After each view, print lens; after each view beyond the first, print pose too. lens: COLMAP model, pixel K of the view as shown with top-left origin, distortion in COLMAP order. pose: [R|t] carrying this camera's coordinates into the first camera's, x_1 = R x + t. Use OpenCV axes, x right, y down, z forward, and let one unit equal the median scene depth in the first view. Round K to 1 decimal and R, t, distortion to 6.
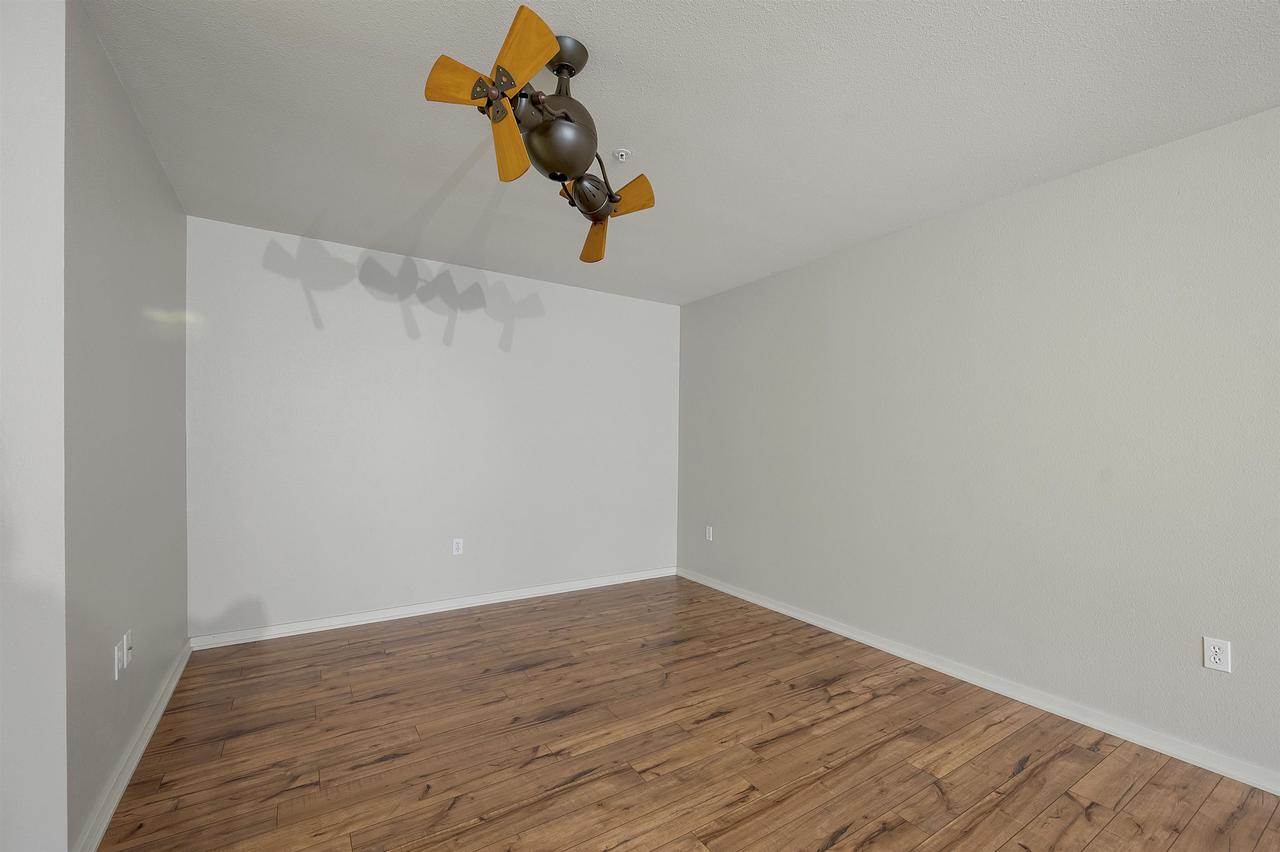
lens RADIAL K [[539.8, 0, 649.8], [0, 539.8, 444.2], [0, 0, 1]] dist [-0.000228, 0.000114]
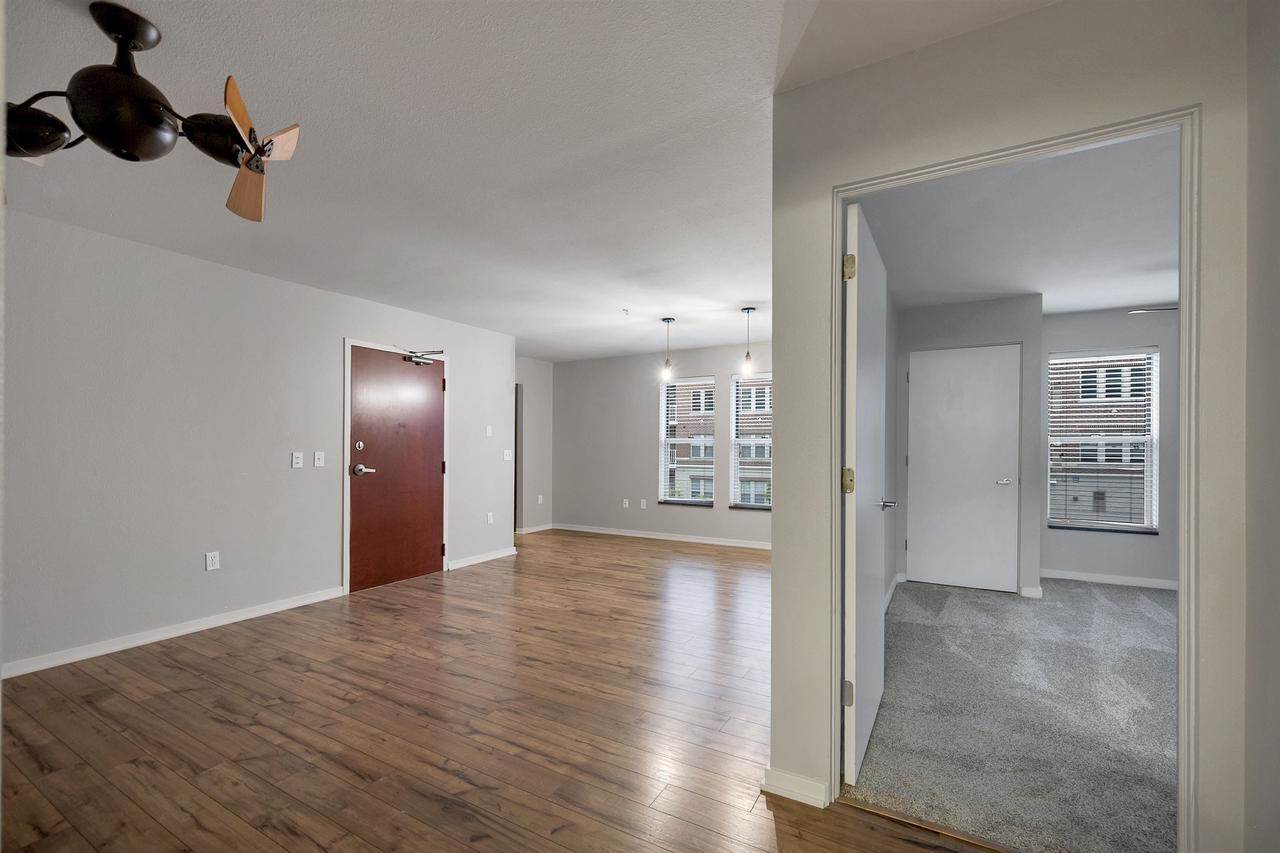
lens RADIAL K [[532.4, 0, 648.7], [0, 532.4, 447.6], [0, 0, 1]] dist [0.001905, 0.000423]
pose [[-0.459694, -0.013202, 0.887979, -0.938930], [-0.001048, 0.999897, 0.014323, -0.010965], [-0.888077, 0.005653, -0.459661, 0.427235]]
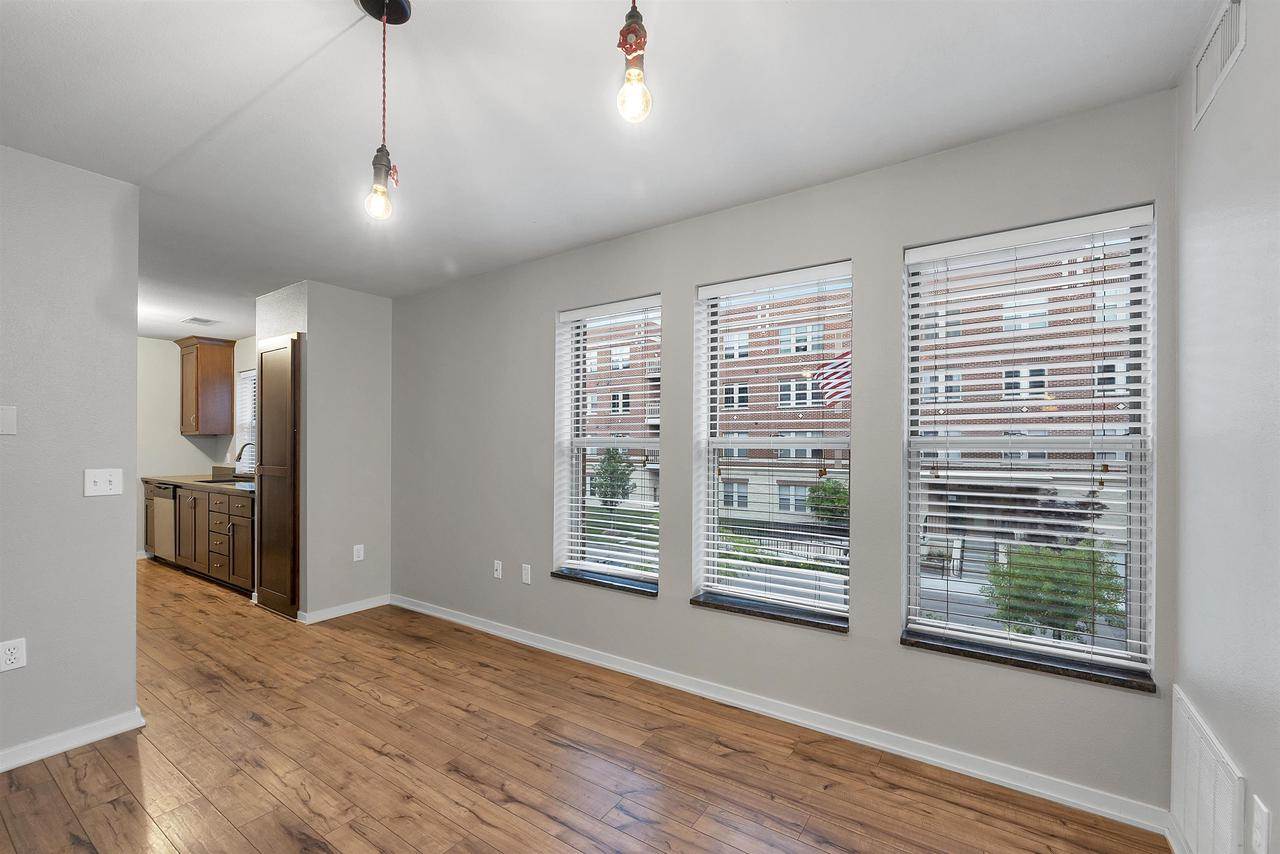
lens RADIAL K [[532.4, 0, 648.7], [0, 532.4, 448.1], [0, 0, 1]] dist [0.001905, 0.000423]
pose [[-0.386452, -0.018169, 0.922130, 0.230315], [0.004817, 0.999753, 0.021717, -0.018160], [-0.922297, 0.012835, -0.386269, -0.624489]]
